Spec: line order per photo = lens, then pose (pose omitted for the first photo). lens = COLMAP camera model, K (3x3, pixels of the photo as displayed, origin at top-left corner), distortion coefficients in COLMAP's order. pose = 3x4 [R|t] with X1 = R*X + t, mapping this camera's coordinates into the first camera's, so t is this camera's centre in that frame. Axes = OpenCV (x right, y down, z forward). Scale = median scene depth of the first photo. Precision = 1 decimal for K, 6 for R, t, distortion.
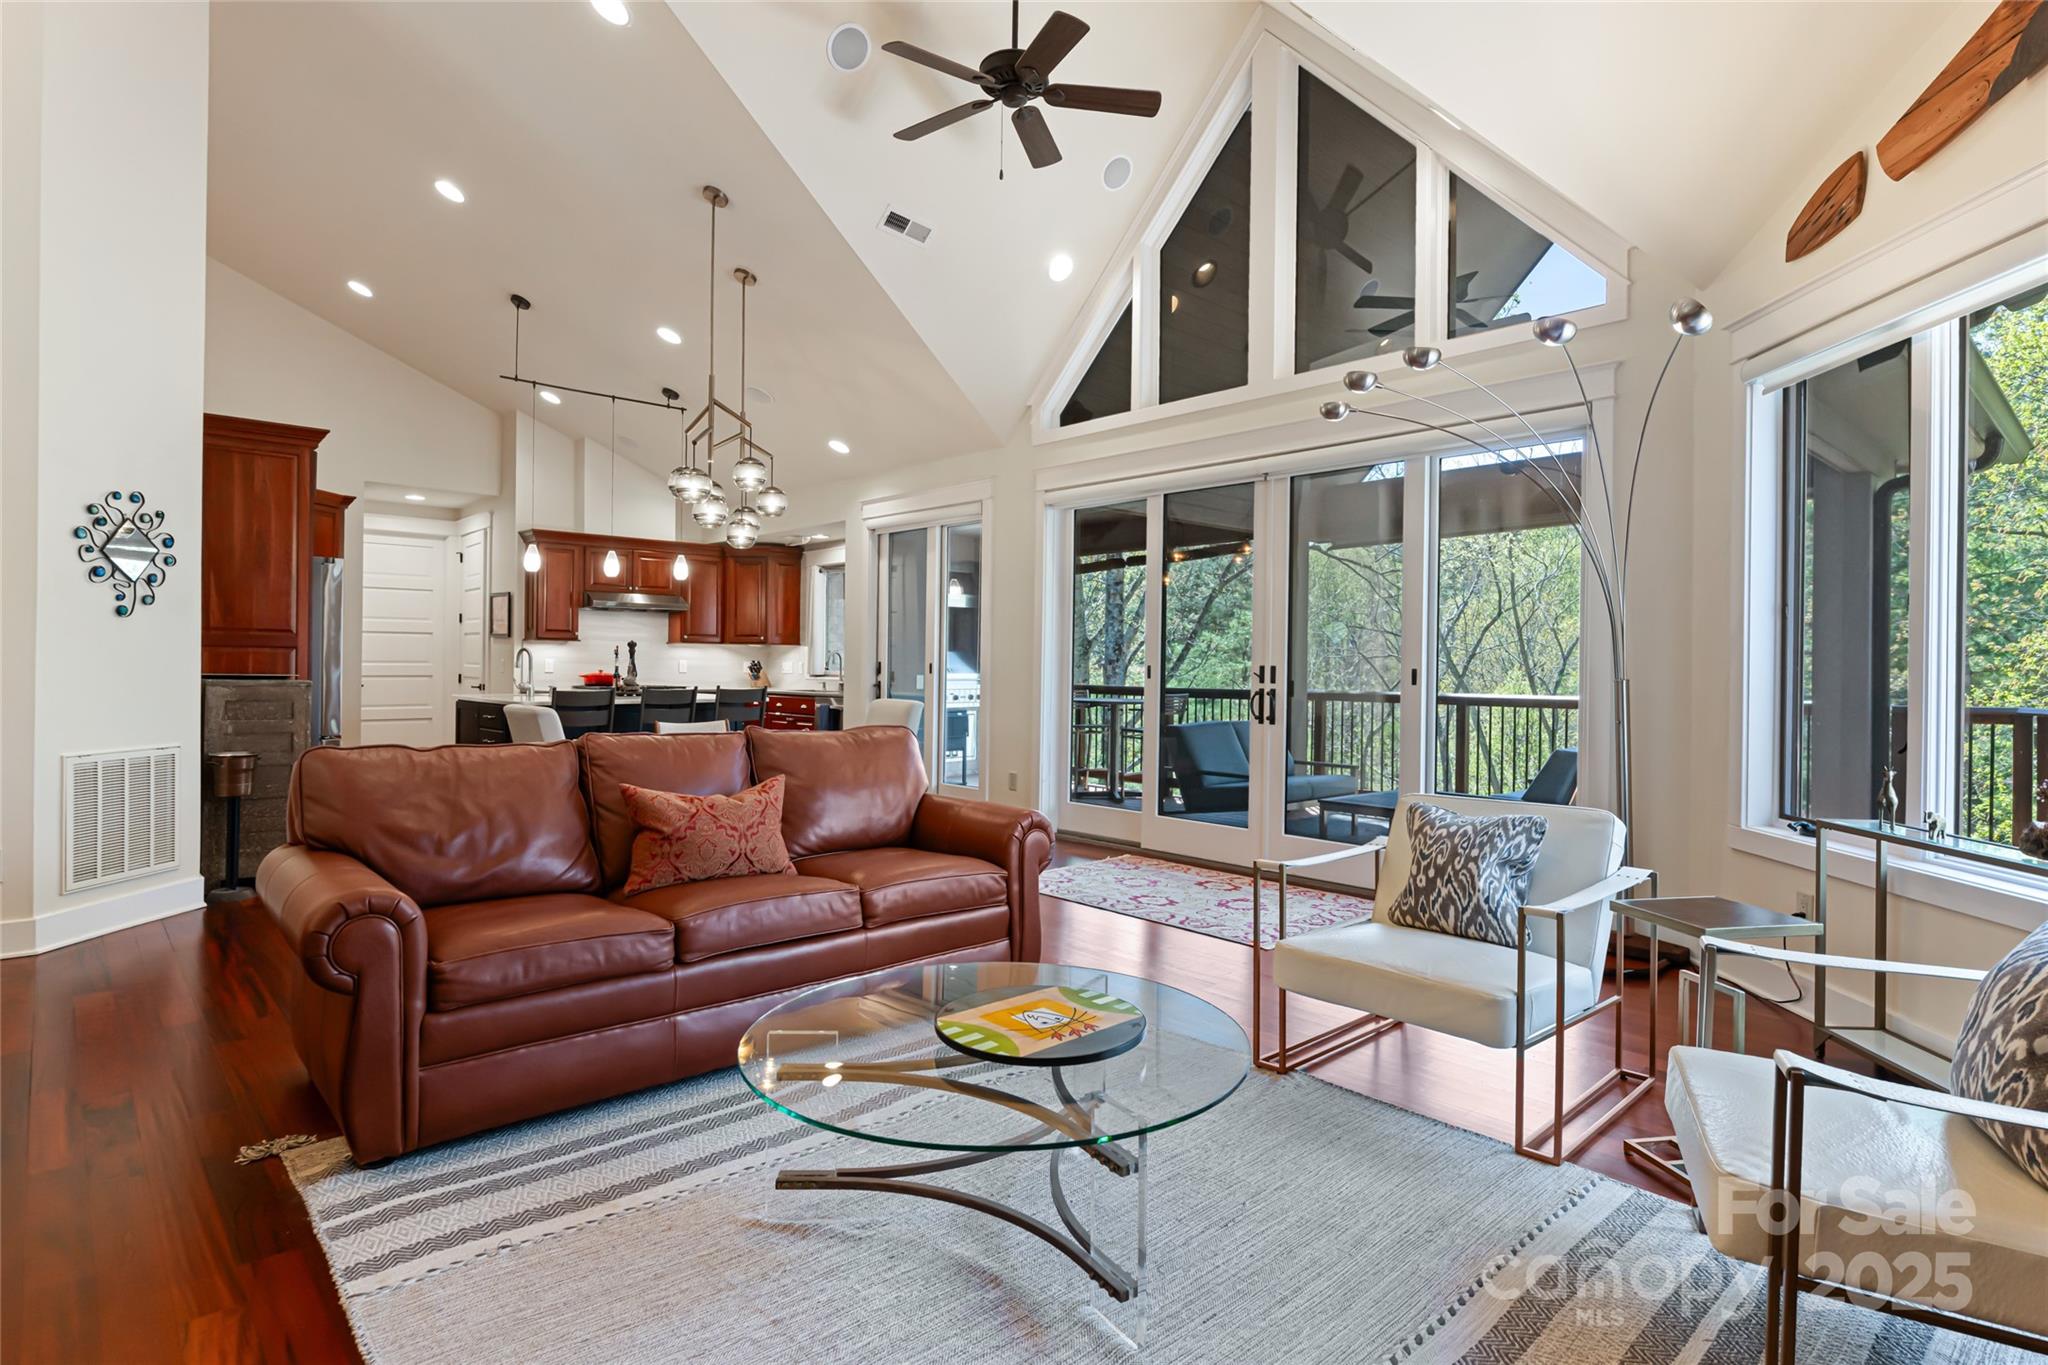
lens RADIAL K [[1054.2, 0, 1028.2], [0, 1054.2, 672.7], [0, 0, 1]] dist [-0.007052, -0.000284]
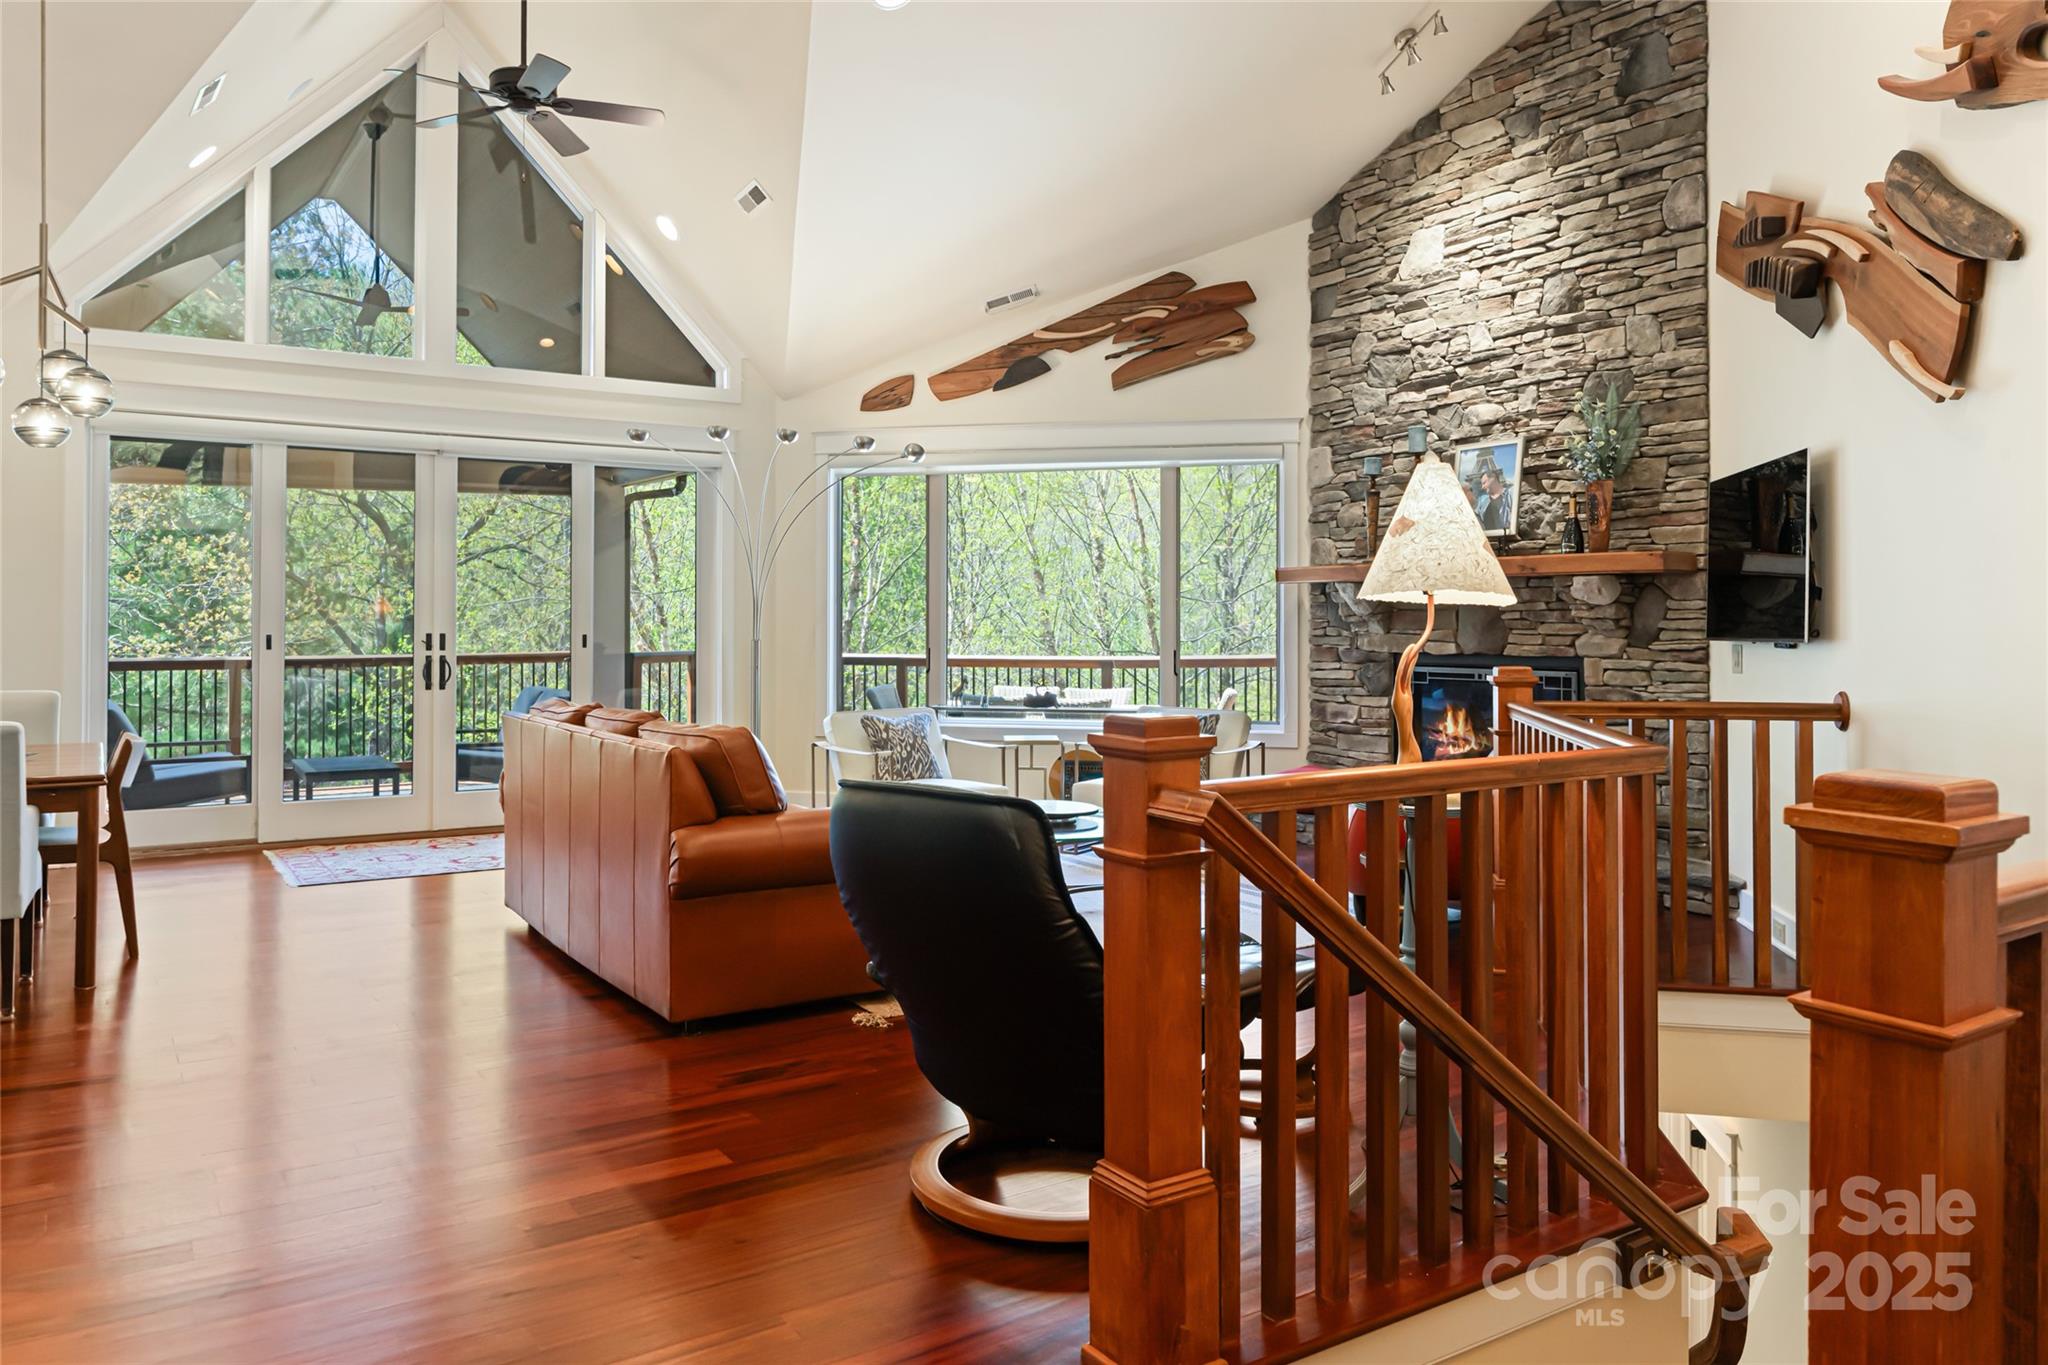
lens RADIAL K [[1344.7, 0, 967.6], [0, 1344.7, 600.2], [0, 0, 1]] dist [0.001296, -0.002343]
pose [[0.182279, 0.004985, 0.983234, -1.162864], [0.001014, 0.999986, -0.005258, -0.037607], [-0.983246, 0.001955, 0.182271, 0.299543]]
